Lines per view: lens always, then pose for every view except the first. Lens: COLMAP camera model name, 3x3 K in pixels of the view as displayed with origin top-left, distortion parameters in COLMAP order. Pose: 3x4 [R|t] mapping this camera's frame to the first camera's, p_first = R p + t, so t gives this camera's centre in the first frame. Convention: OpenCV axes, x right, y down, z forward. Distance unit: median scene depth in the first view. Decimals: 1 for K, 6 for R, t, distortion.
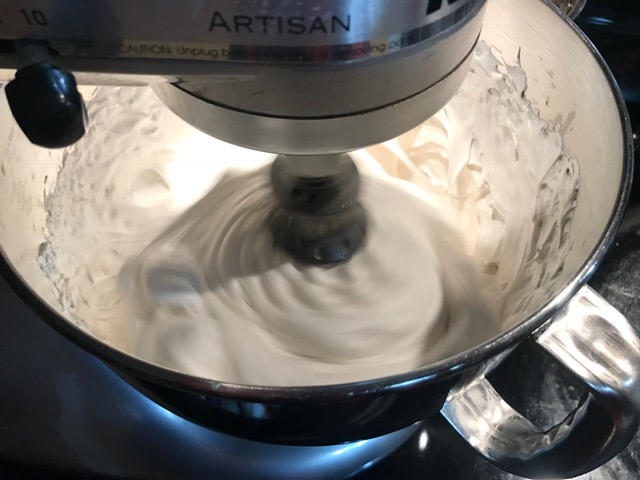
lens RADIAL K [[532.5, 0, 319.5], [0, 532.5, 237.1], [0, 0, 1]] dist [-0.016203, 0.006941]
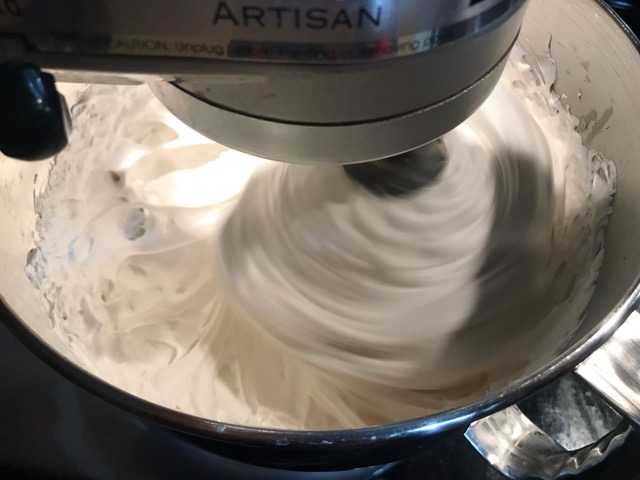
lens RADIAL K [[532.5, 0, 320.8], [0, 532.5, 241.0], [0, 0, 1]] dist [-0.016203, 0.006941]
pose [[0.999981, 0.006055, -0.001217, -0.025397], [-0.006002, 0.999185, 0.039922, -0.060298], [0.001458, -0.039914, 0.999202, 0.110392]]
